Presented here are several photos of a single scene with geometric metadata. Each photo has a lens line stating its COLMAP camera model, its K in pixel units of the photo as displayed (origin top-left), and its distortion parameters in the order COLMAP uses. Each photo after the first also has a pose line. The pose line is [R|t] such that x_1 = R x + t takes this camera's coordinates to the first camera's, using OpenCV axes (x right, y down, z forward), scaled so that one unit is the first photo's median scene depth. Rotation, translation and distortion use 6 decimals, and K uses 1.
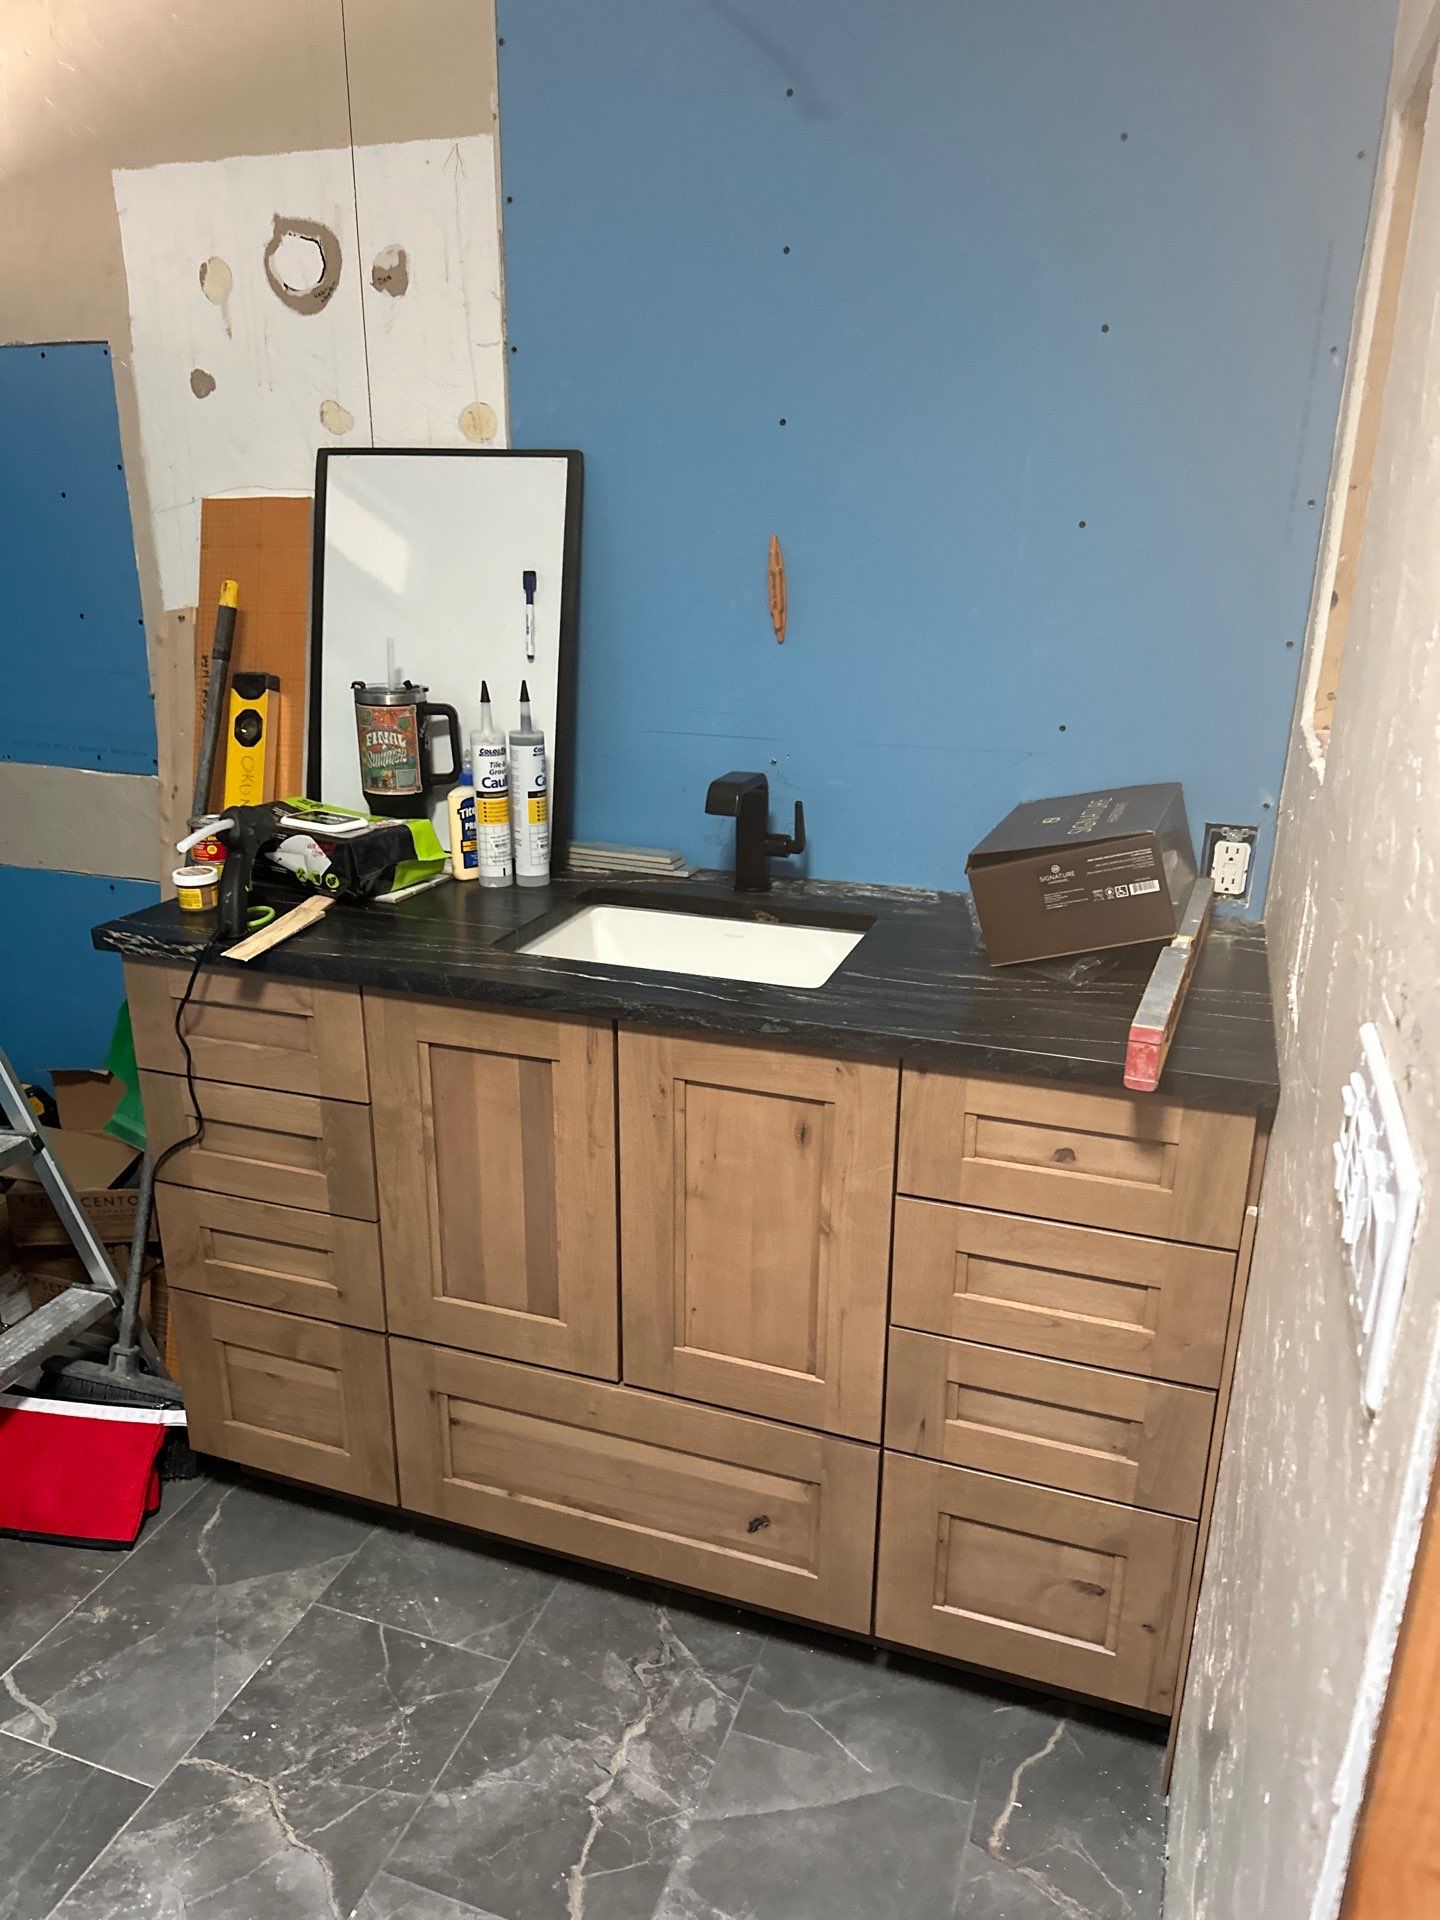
lens RADIAL K [[1358.8, 0, 720.7], [0, 1358.8, 977.8], [0, 0, 1]] dist [0.034226, -0.029298]
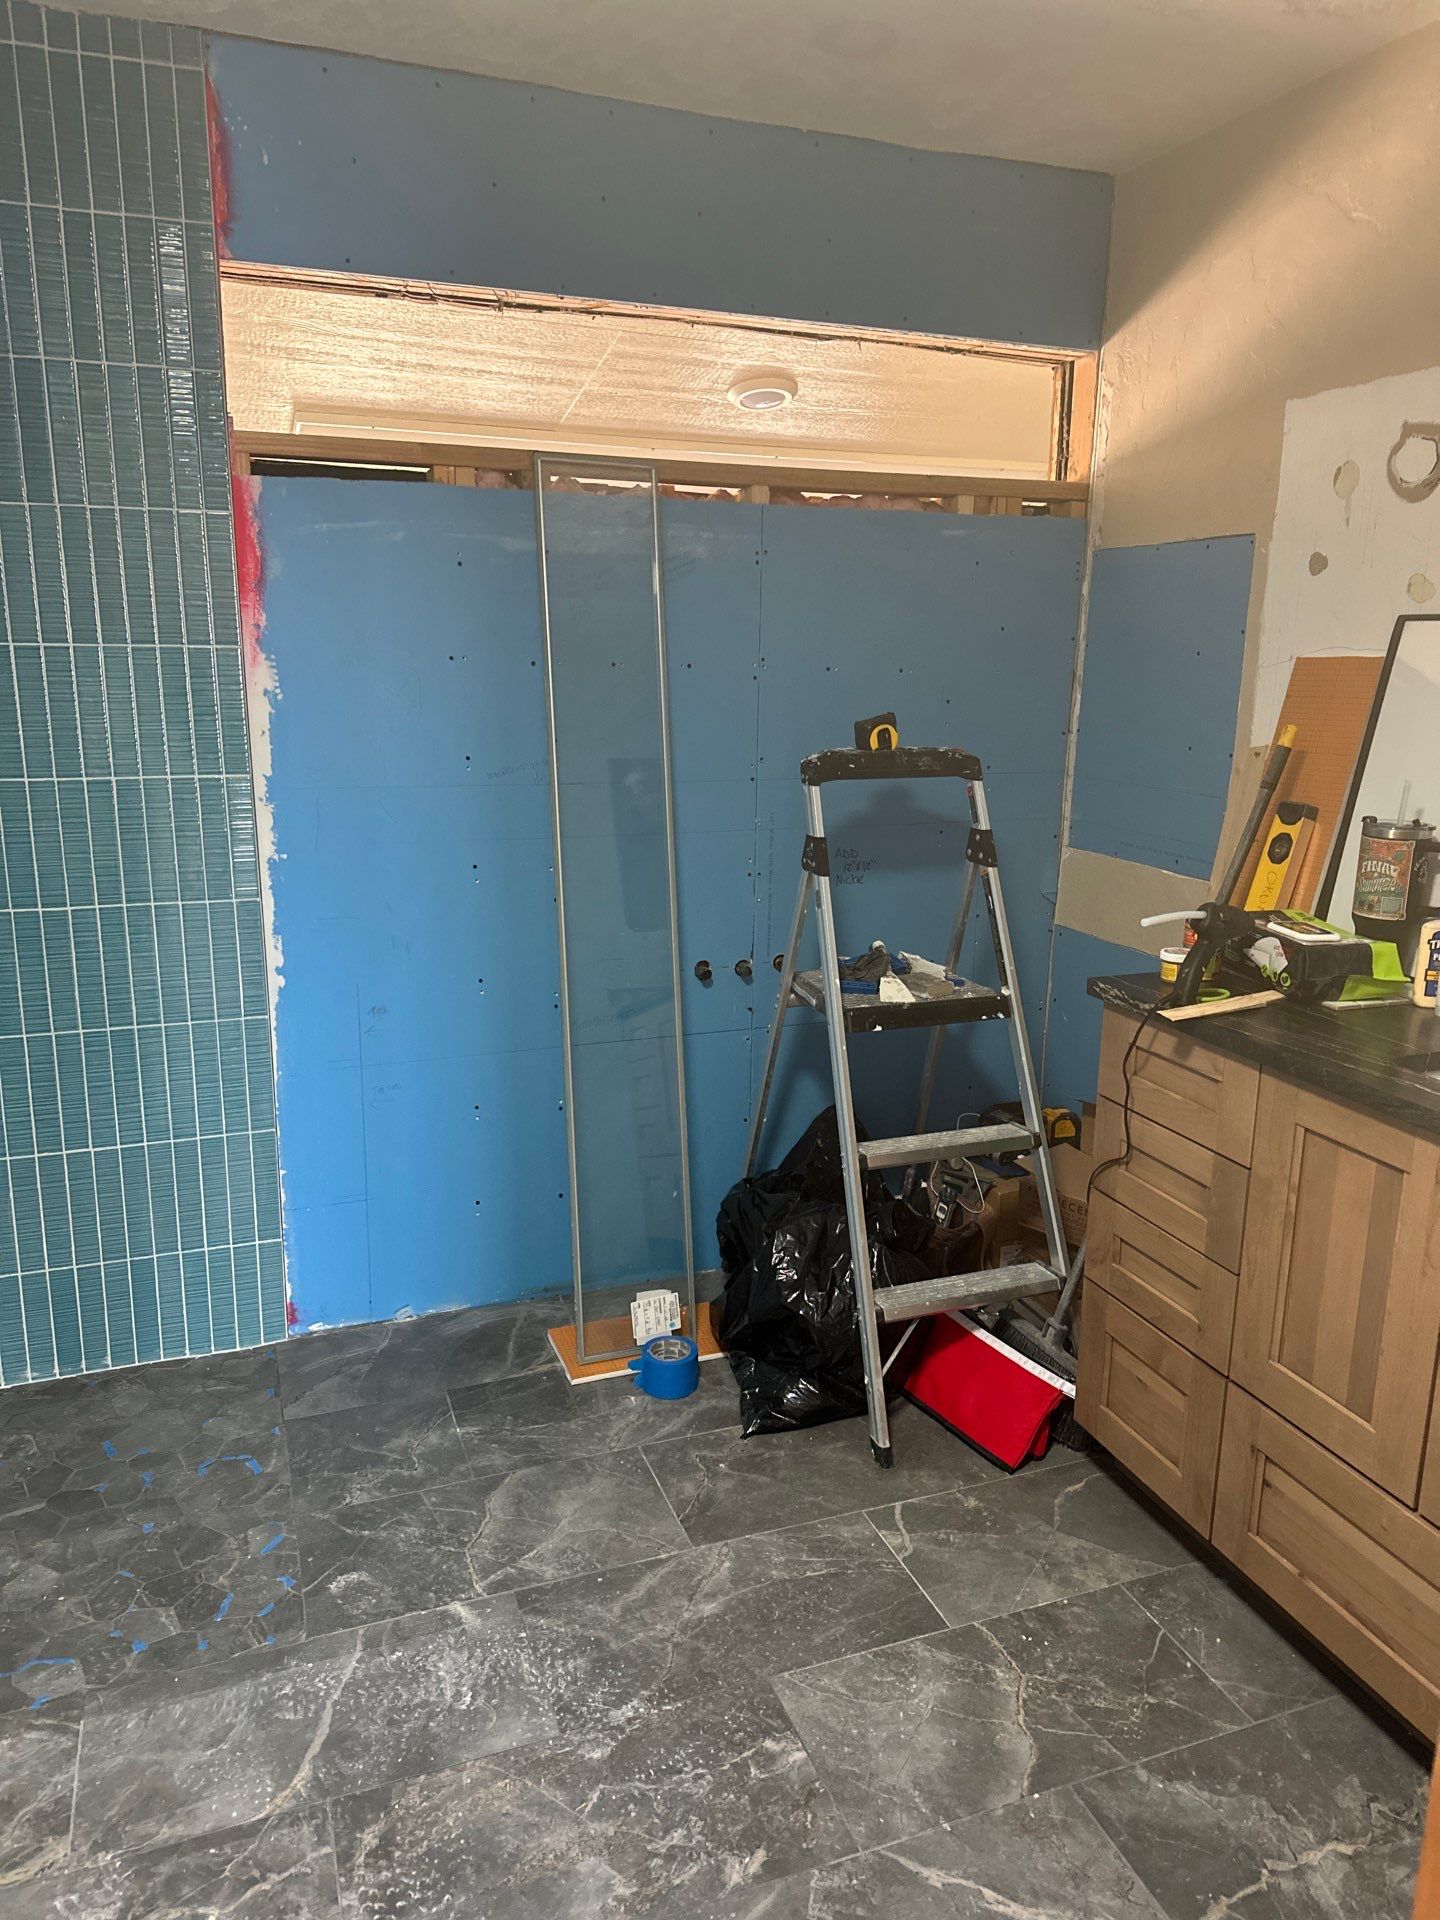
lens RADIAL K [[1358.8, 0, 712.6], [0, 1358.8, 961.4], [0, 0, 1]] dist [0.034226, -0.029298]
pose [[0.640256, 0.176540, -0.747600, 0.263724], [-0.256440, 0.966522, 0.008617, 0.027860], [0.724093, 0.186197, 0.664093, -0.118816]]
